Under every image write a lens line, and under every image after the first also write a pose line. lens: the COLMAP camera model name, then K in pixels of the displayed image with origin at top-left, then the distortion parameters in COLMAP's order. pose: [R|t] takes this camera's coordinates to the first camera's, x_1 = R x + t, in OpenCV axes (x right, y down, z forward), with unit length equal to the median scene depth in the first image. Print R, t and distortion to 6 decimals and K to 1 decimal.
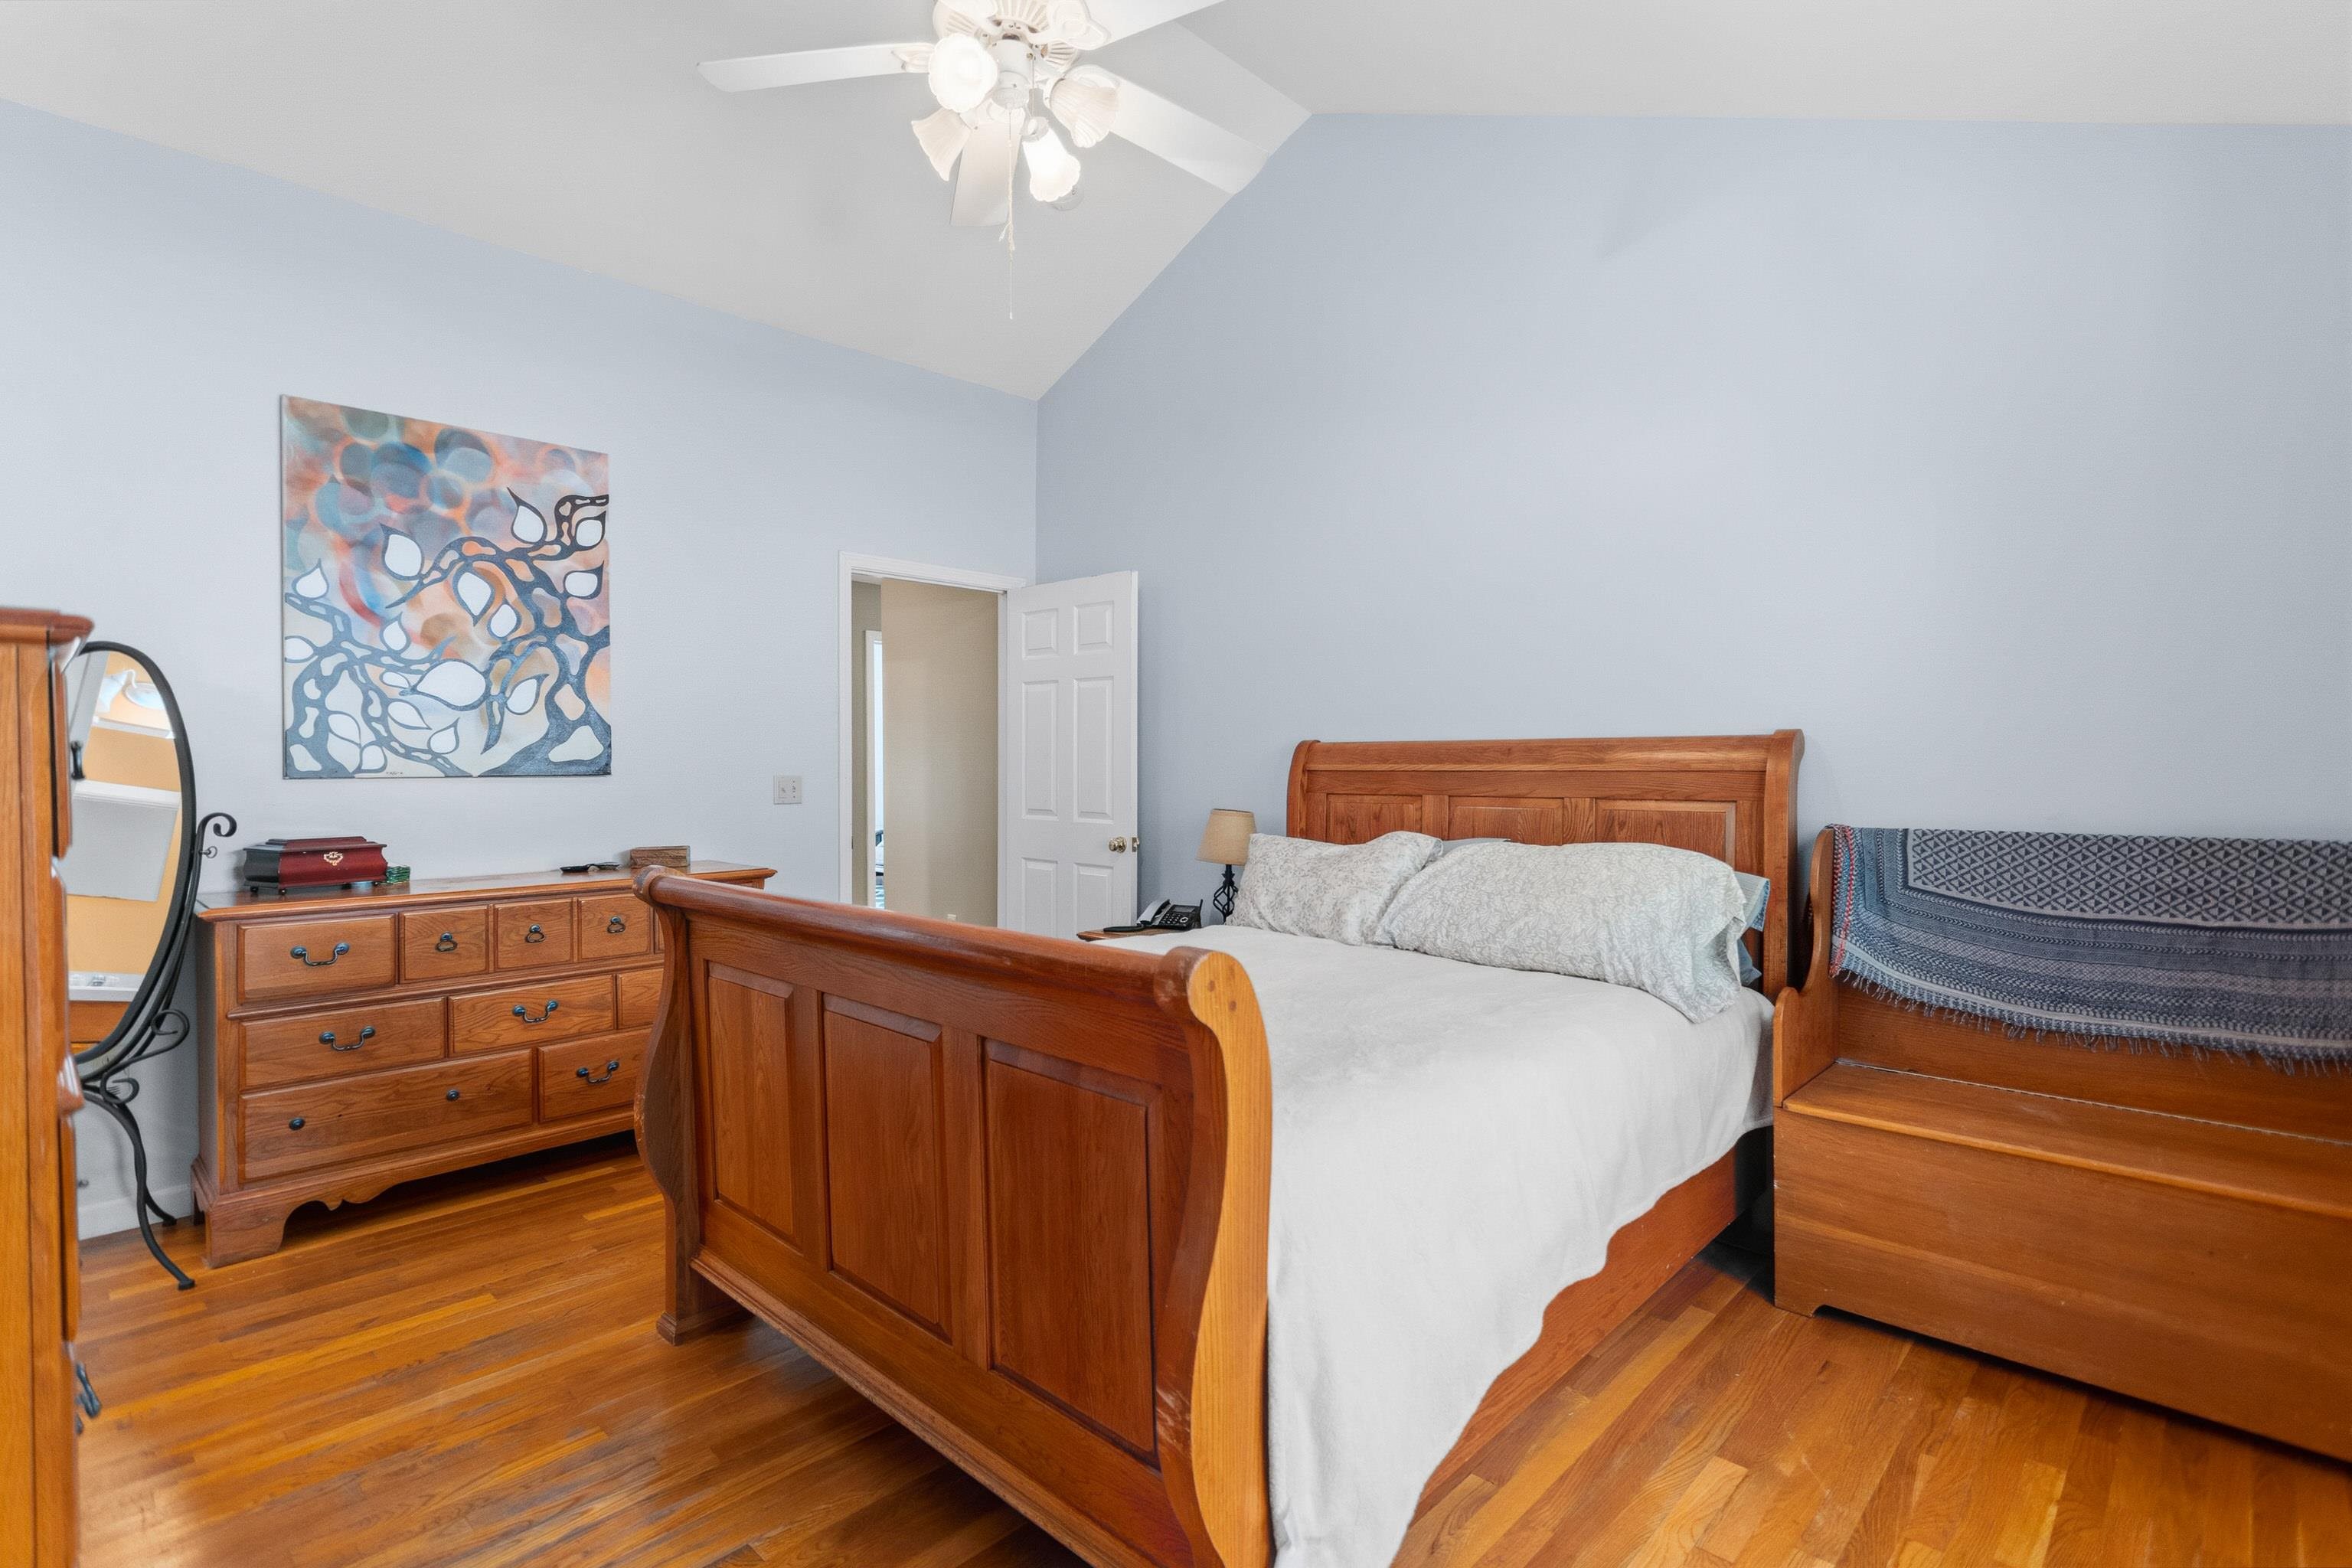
lens RADIAL K [[1130.2, 0, 1178.1], [0, 1130.2, 773.0], [0, 0, 1]] dist [0.003308, 0.000470]
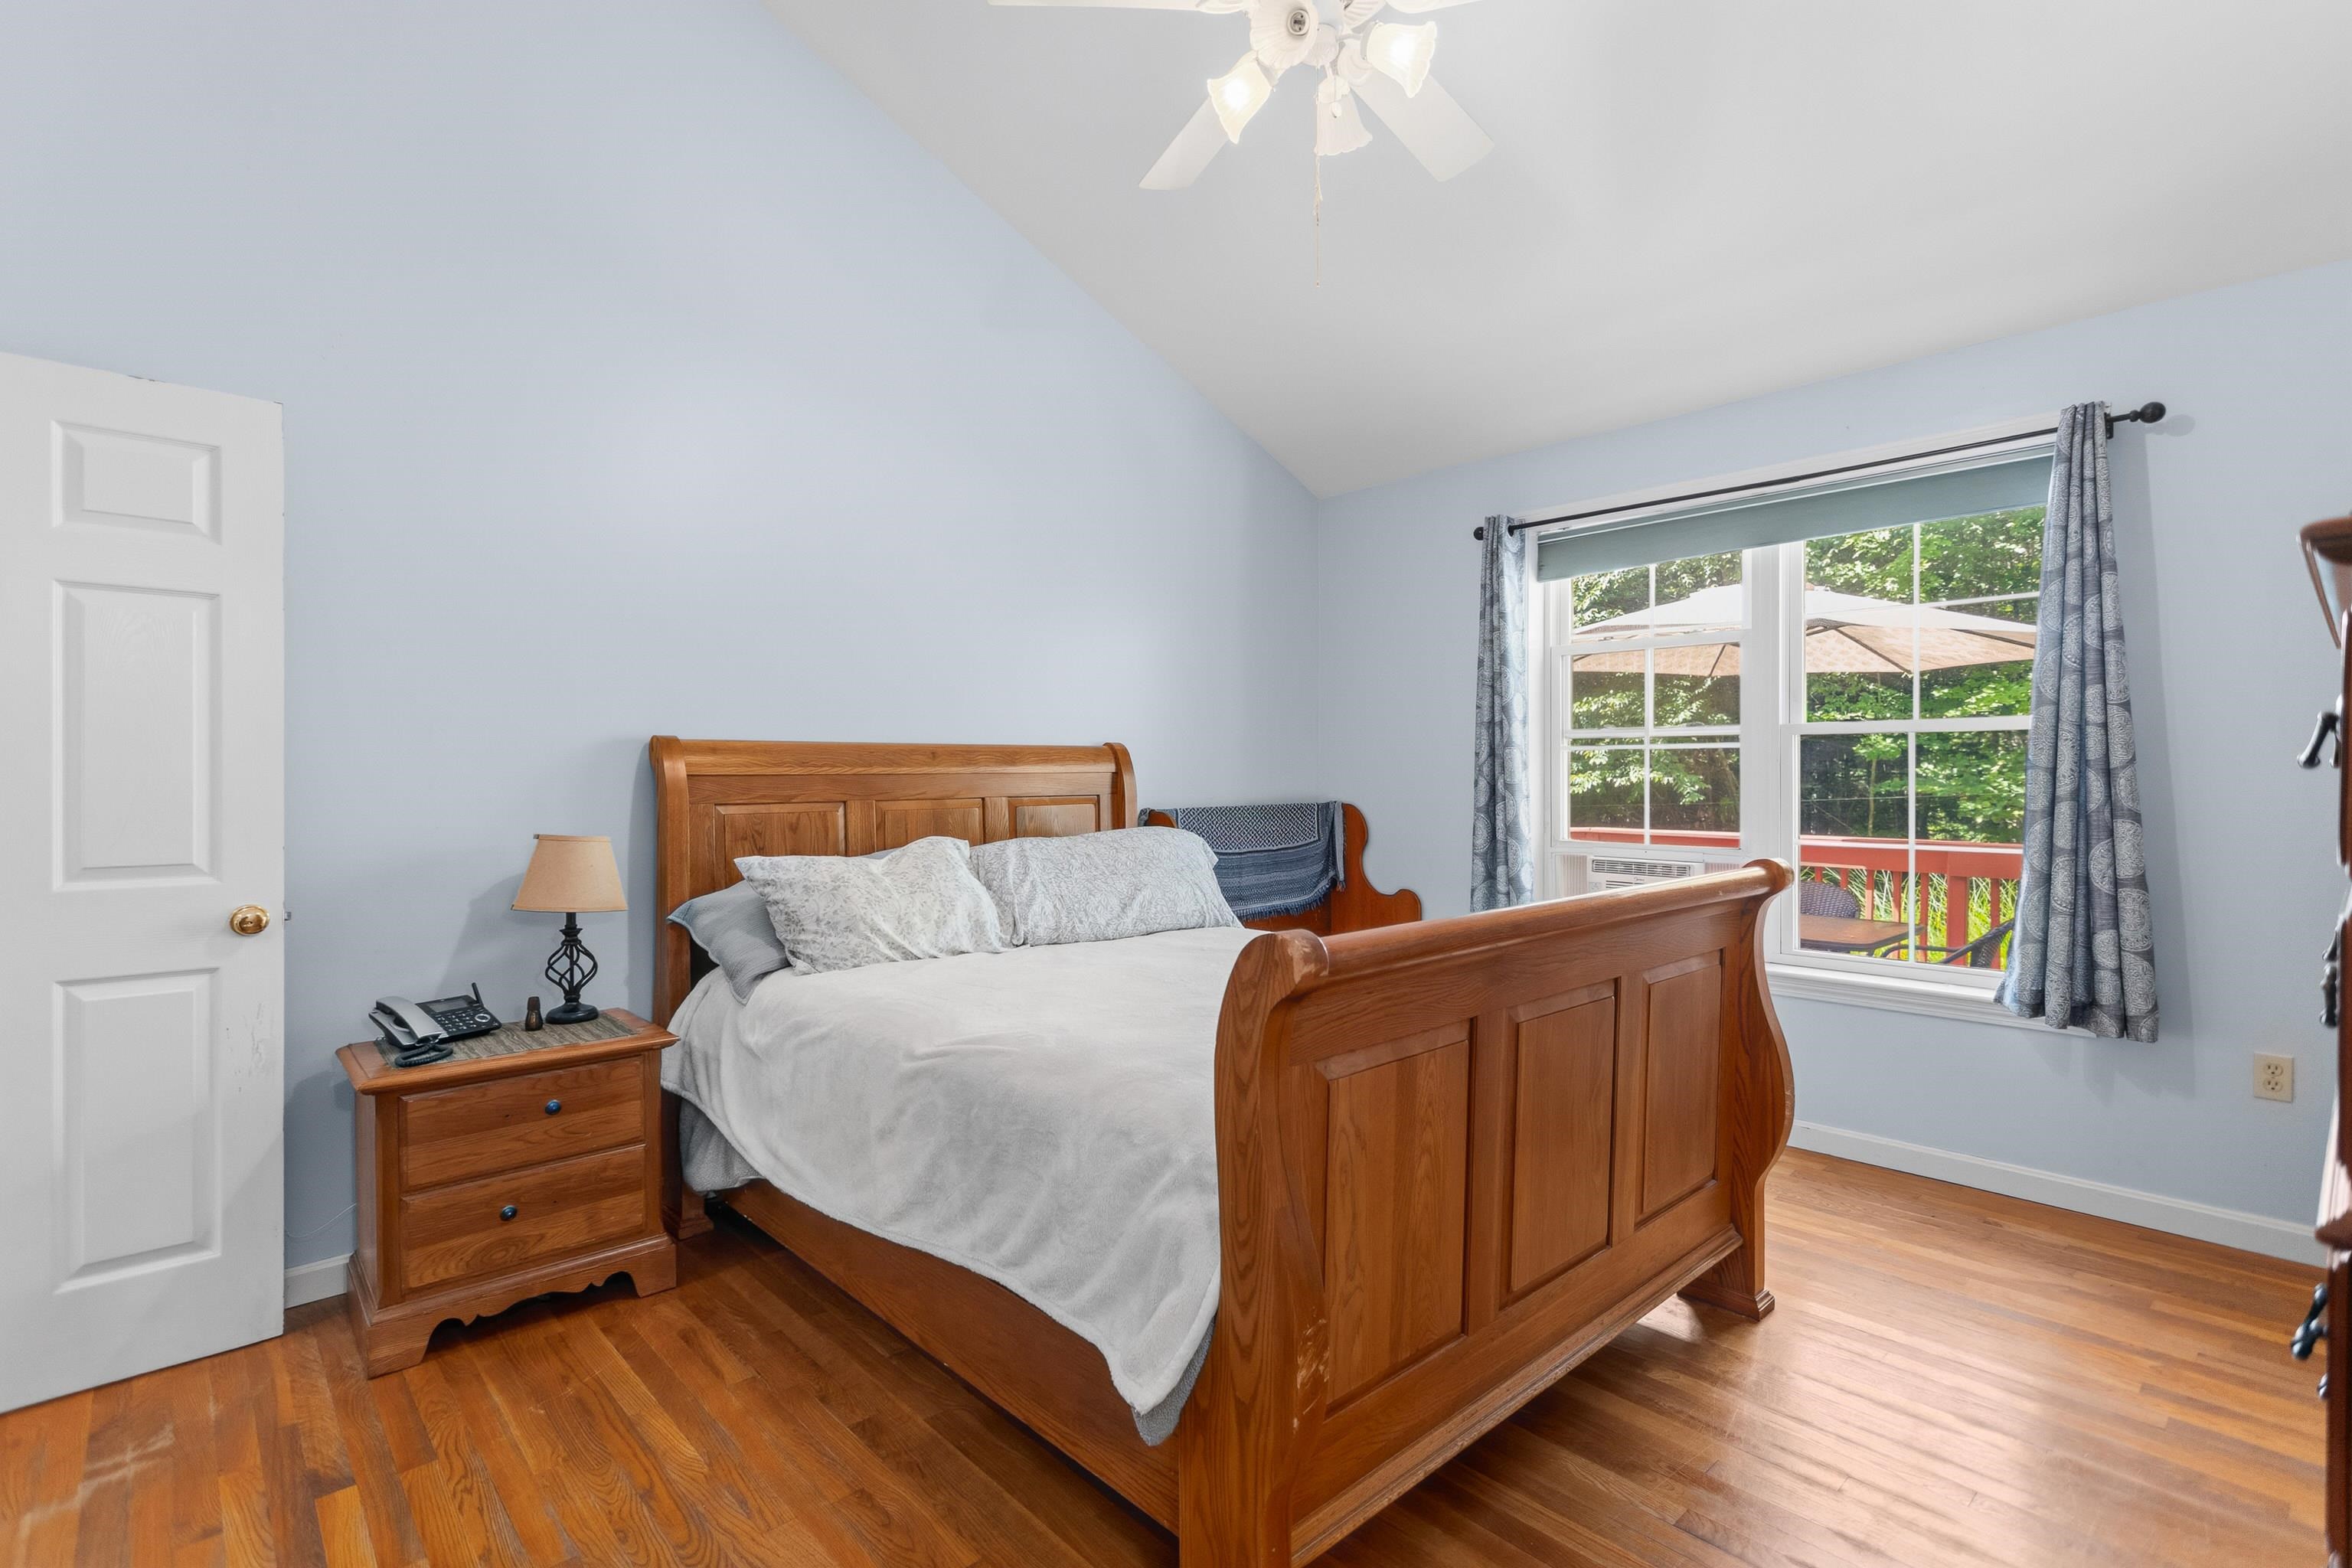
lens RADIAL K [[1130.2, 0, 1185.5], [0, 1130.2, 782.1], [0, 0, 1]] dist [0.003308, 0.000470]
pose [[0.063349, -0.009427, 0.997947, -0.695638], [0.011656, 0.999894, 0.008705, -0.000473], [-0.997923, 0.011081, 0.063452, 0.670944]]
